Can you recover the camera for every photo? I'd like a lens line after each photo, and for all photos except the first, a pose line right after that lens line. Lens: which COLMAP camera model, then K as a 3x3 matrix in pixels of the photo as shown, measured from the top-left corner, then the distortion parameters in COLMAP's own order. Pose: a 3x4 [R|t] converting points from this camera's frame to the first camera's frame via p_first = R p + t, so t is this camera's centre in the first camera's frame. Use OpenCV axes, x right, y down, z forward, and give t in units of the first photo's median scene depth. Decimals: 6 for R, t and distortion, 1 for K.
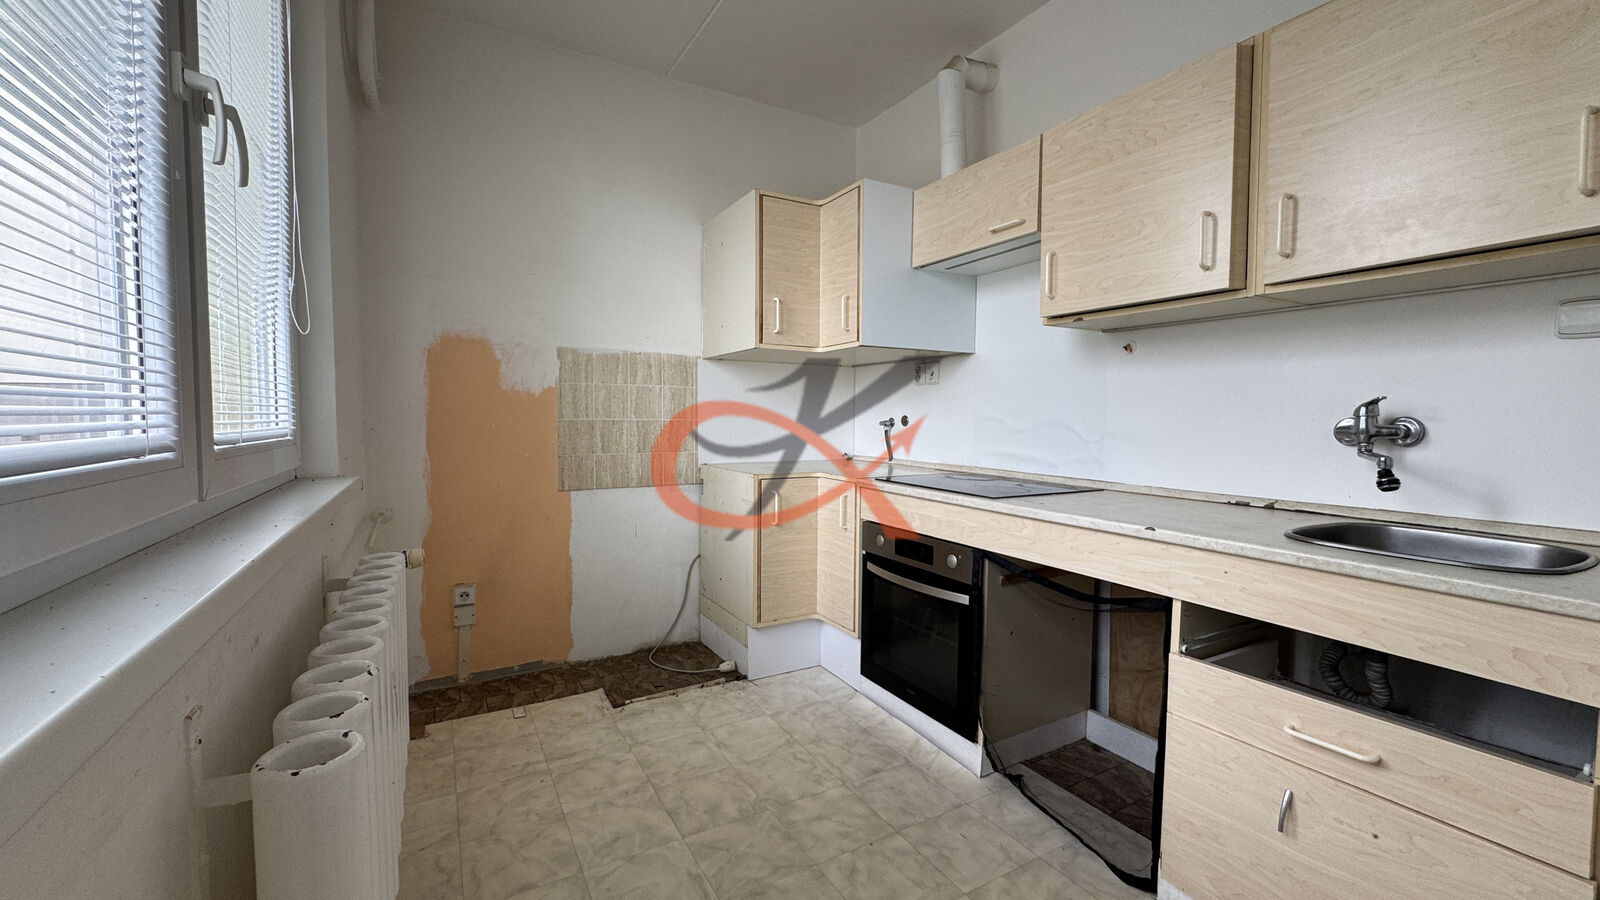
lens RADIAL K [[638.7, 0, 800.3], [0, 638.7, 447.4], [0, 0, 1]] dist [-0.003578, 0.000323]
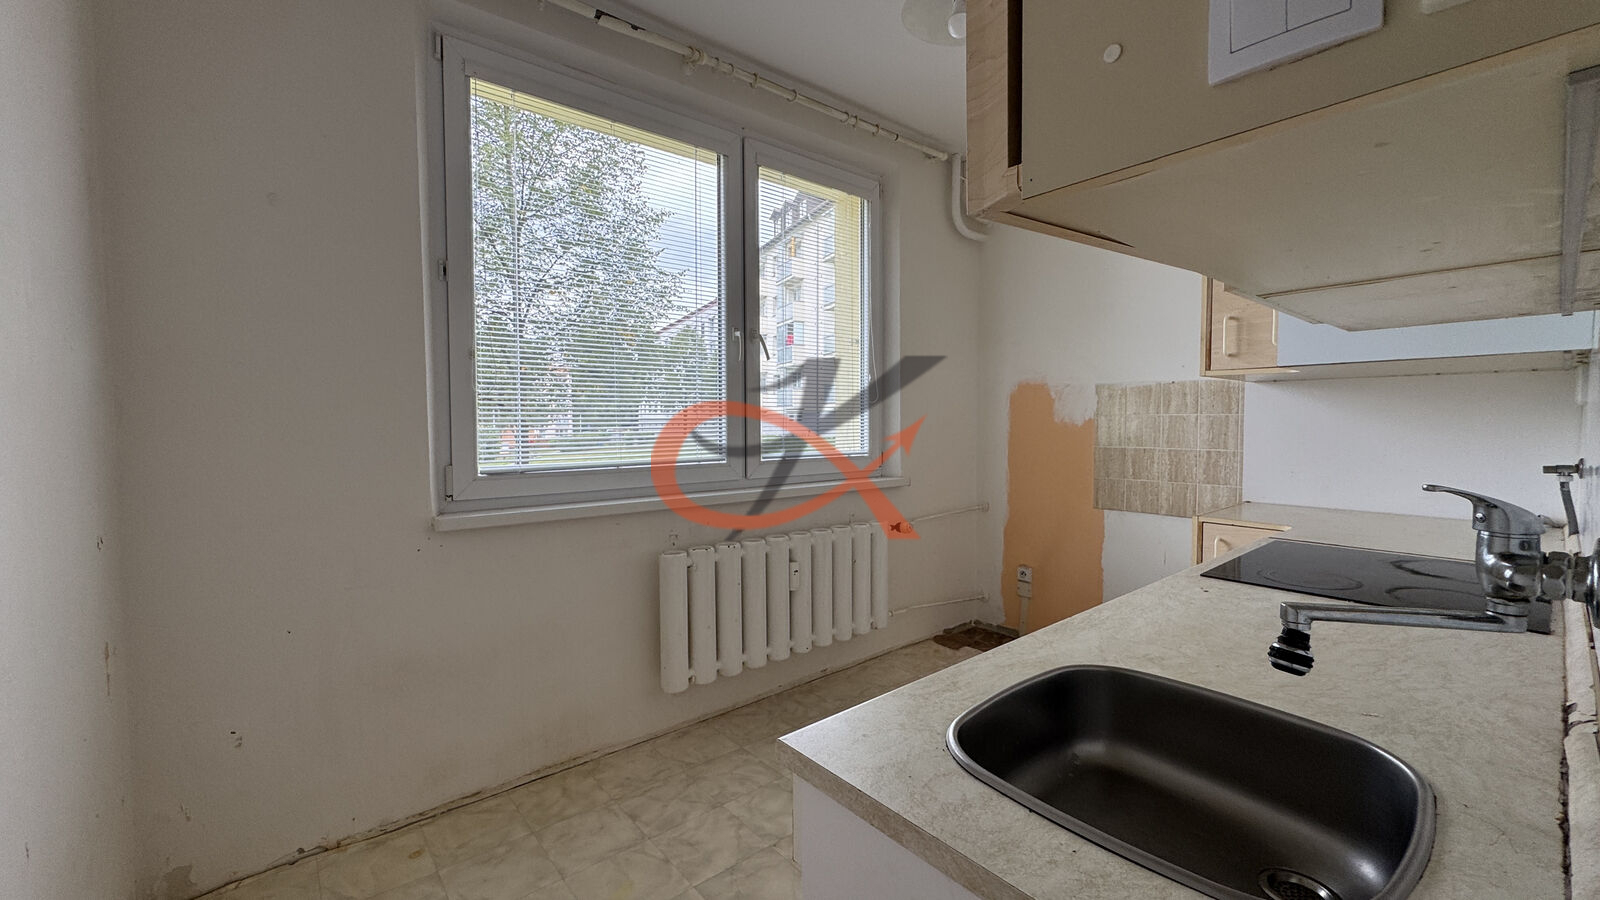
lens RADIAL K [[638.7, 0, 800.3], [0, 638.7, 447.4], [0, 0, 1]] dist [-0.003578, 0.000323]
pose [[0.175208, 0.037159, -0.983830, 0.867754], [-0.043822, 0.998591, 0.029912, -0.068683], [0.983556, 0.037872, 0.176590, 0.343442]]
